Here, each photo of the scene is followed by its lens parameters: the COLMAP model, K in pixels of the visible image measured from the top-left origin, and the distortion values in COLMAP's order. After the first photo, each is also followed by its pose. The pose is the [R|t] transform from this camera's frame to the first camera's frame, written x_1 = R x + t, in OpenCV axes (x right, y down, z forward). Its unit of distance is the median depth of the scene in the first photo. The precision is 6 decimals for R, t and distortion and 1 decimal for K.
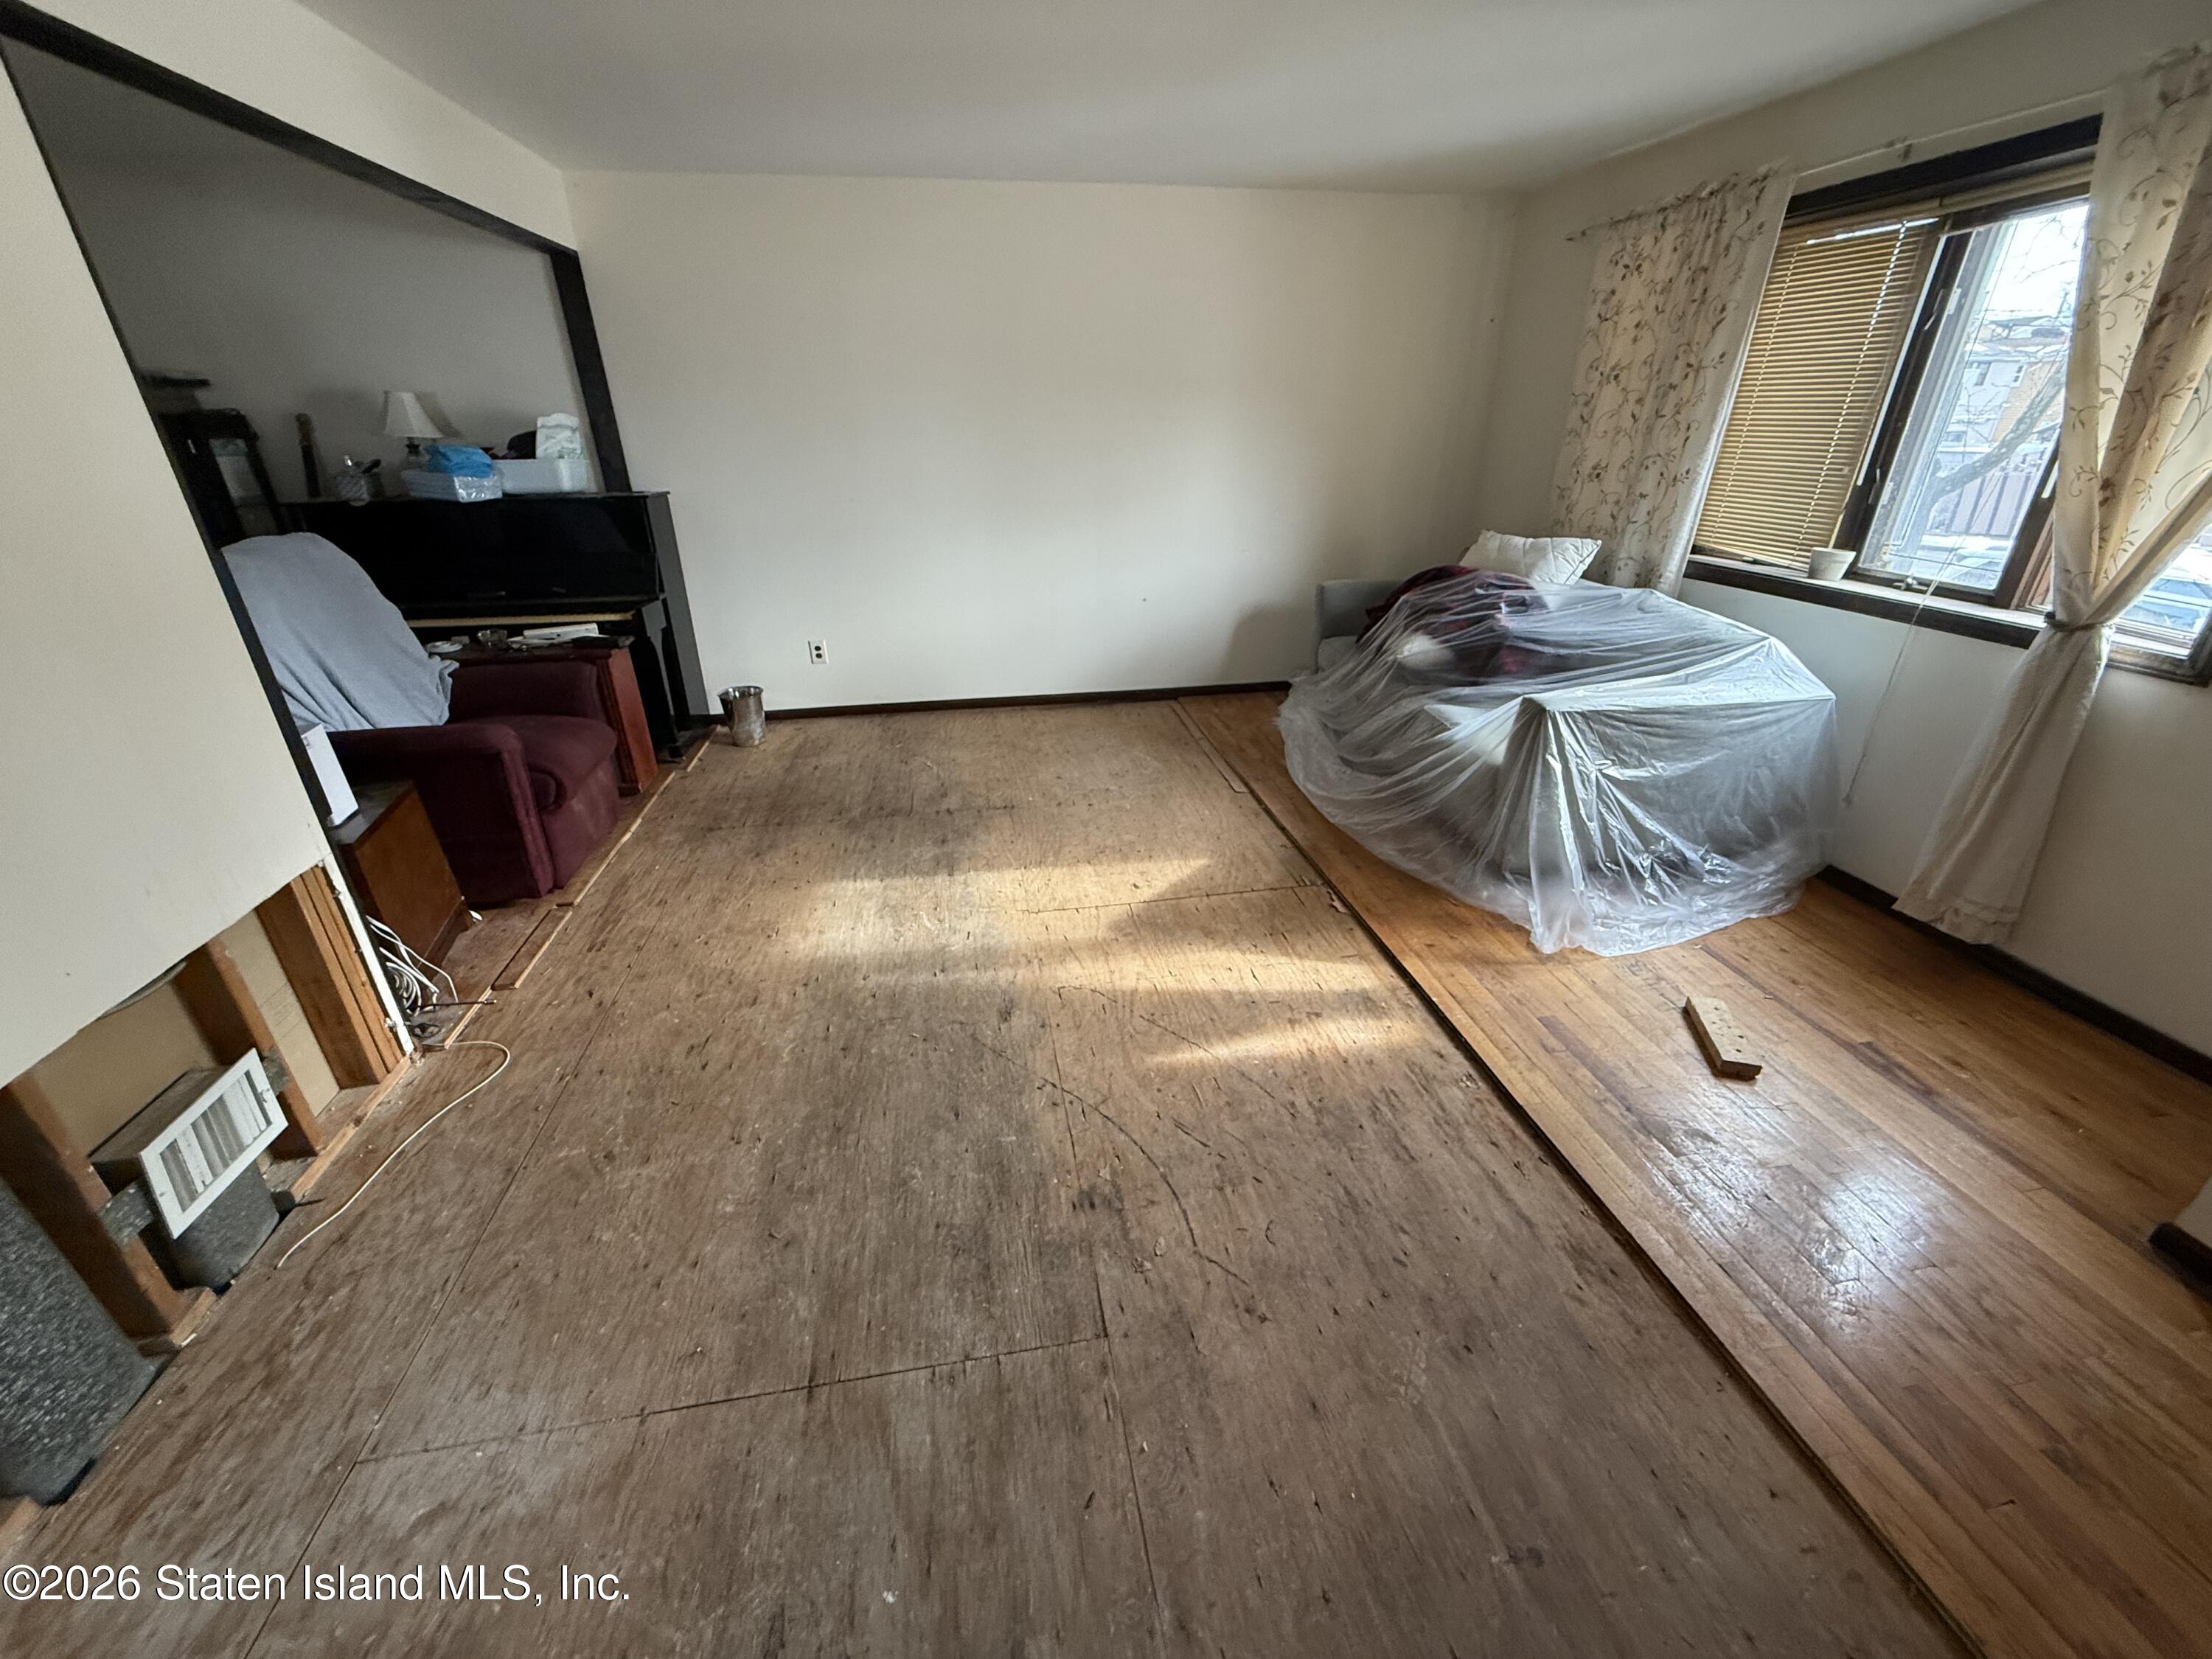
lens RADIAL K [[883.1, 0, 1102.2], [0, 883.1, 832.0], [0, 0, 1]] dist [0.001770, -0.000606]
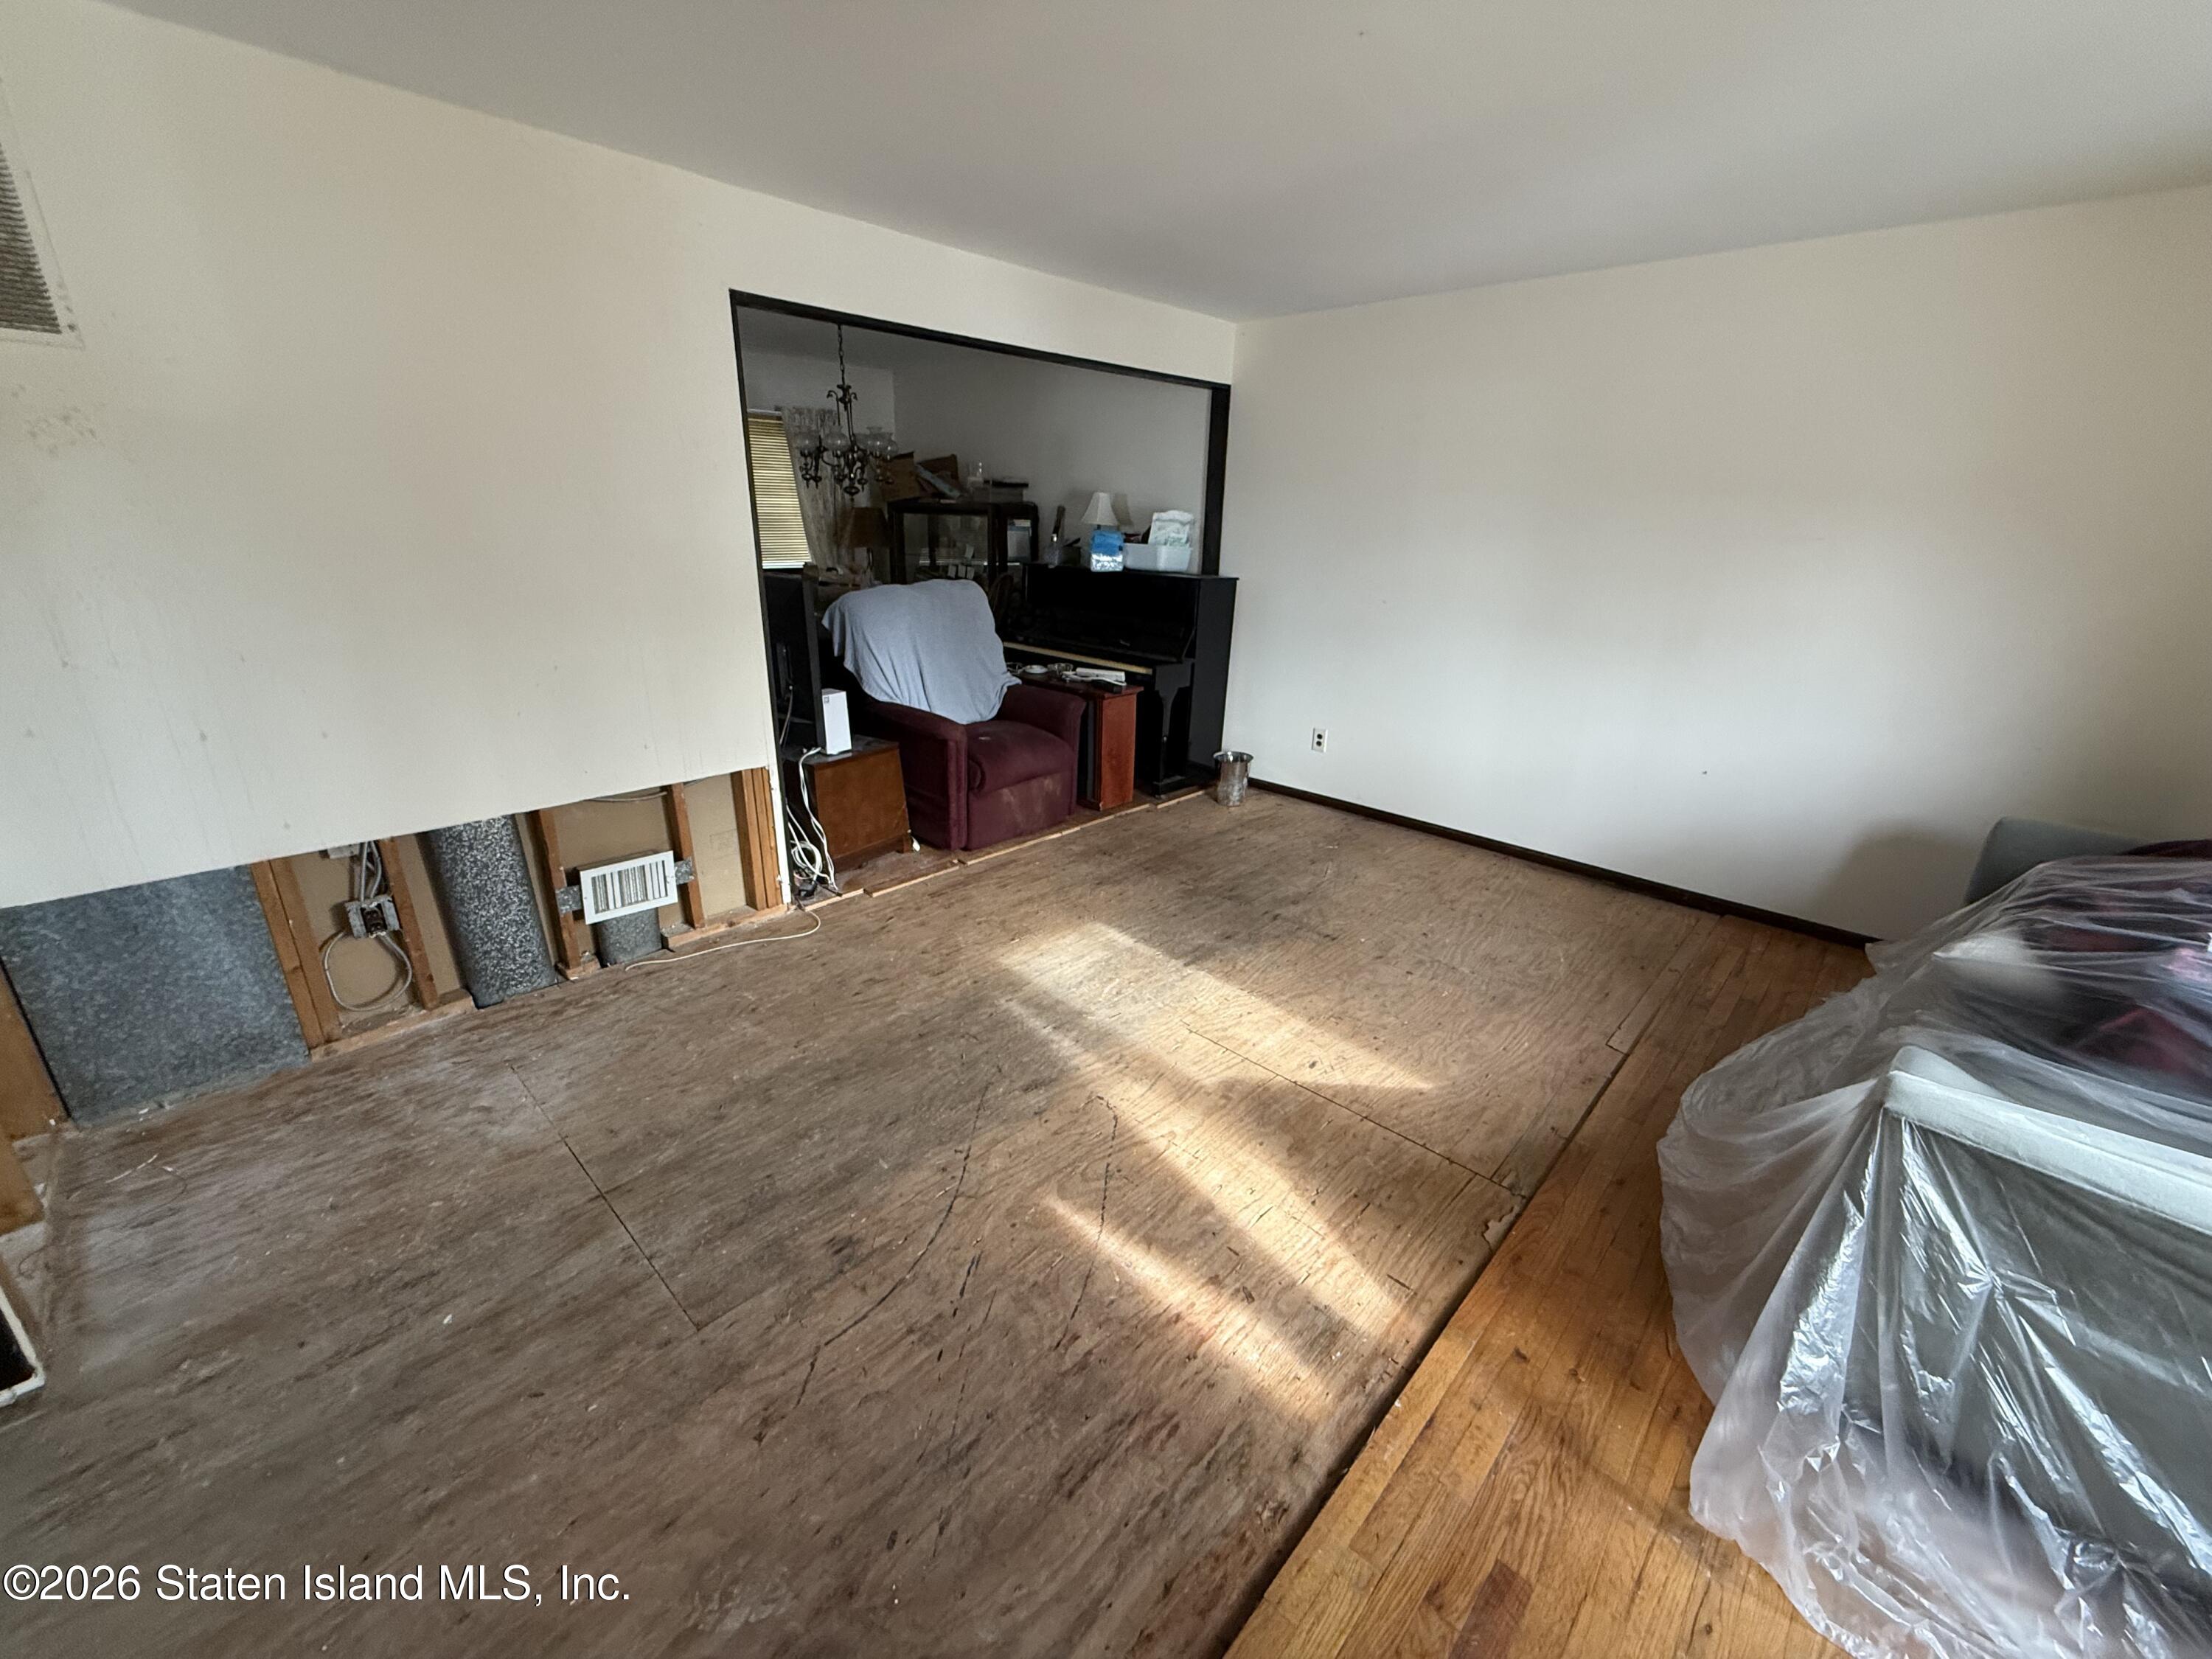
lens RADIAL K [[883.1, 0, 1109.8], [0, 883.1, 824.0], [0, 0, 1]] dist [0.001770, -0.000606]
pose [[0.603728, 0.292341, -0.741653, 0.532478], [-0.369029, 0.927138, 0.065053, -0.149596], [0.706633, 0.234417, 0.667622, 0.277837]]
